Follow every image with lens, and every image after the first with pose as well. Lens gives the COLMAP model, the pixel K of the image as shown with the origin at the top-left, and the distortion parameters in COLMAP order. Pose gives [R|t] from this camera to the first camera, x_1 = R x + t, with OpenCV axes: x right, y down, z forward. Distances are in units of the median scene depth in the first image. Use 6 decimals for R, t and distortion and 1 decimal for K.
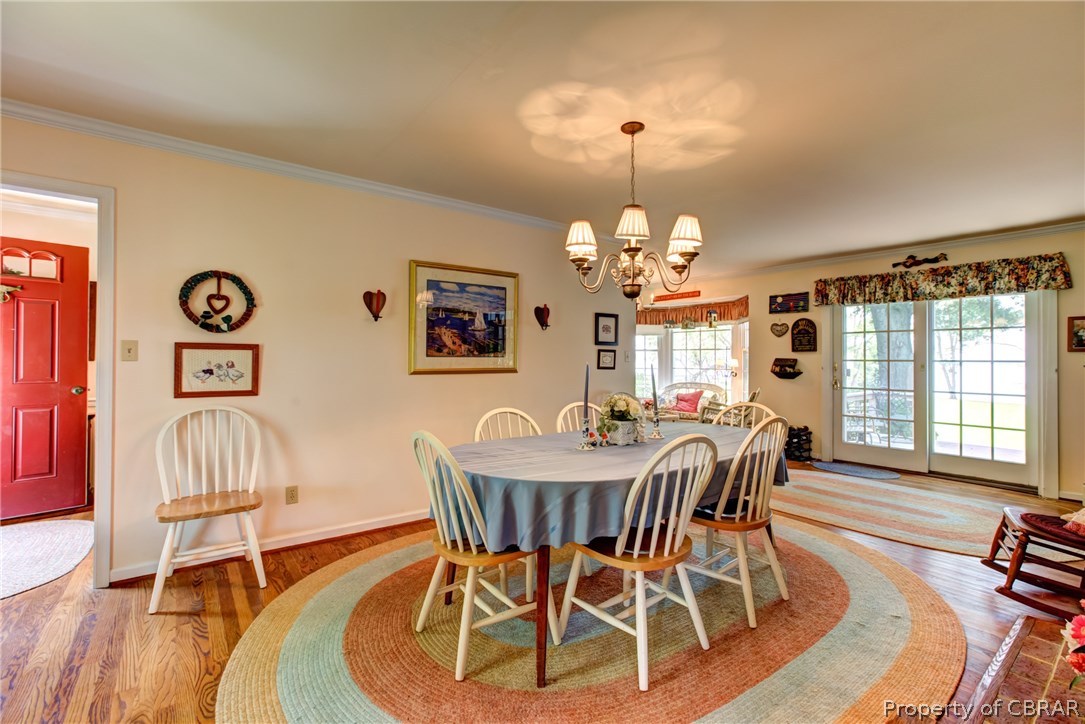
lens RADIAL K [[486.2, 0, 544.1], [0, 486.2, 351.8], [0, 0, 1]] dist [0.000604, 0.001247]
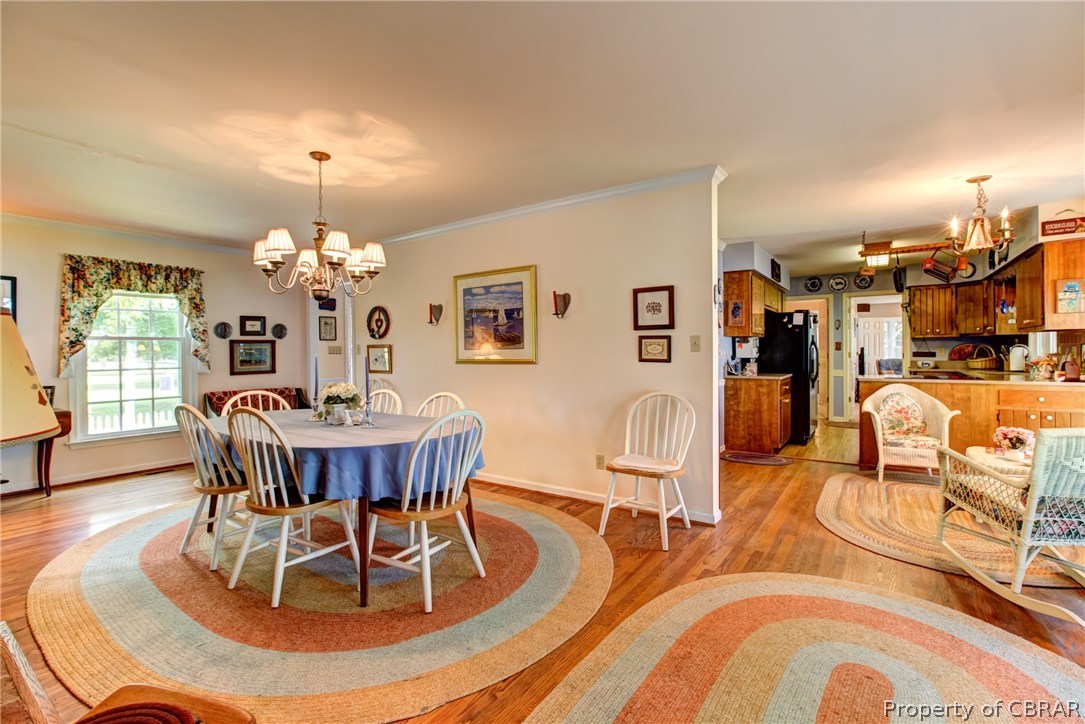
lens RADIAL K [[486.2, 0, 548.4], [0, 486.2, 353.3], [0, 0, 1]] dist [0.000604, 0.001247]
pose [[0.291033, 0.002068, -0.956711, 0.799784], [0.030373, 0.999474, 0.011399, 0.008994], [0.956231, -0.032375, 0.290817, 0.640613]]
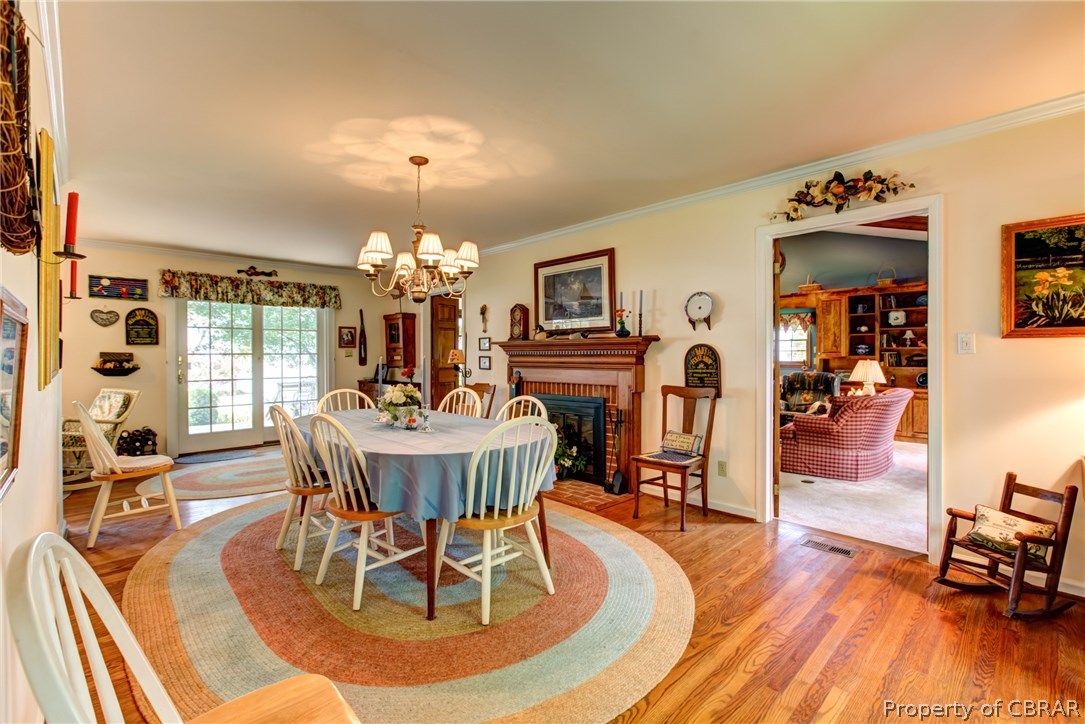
lens RADIAL K [[486.2, 0, 545.4], [0, 486.2, 354.0], [0, 0, 1]] dist [0.000604, 0.001247]
pose [[-0.112011, -0.007774, 0.993677, -0.571981], [-0.012575, 0.999900, 0.006405, 0.001966], [-0.993627, -0.011778, -0.112098, 0.449121]]
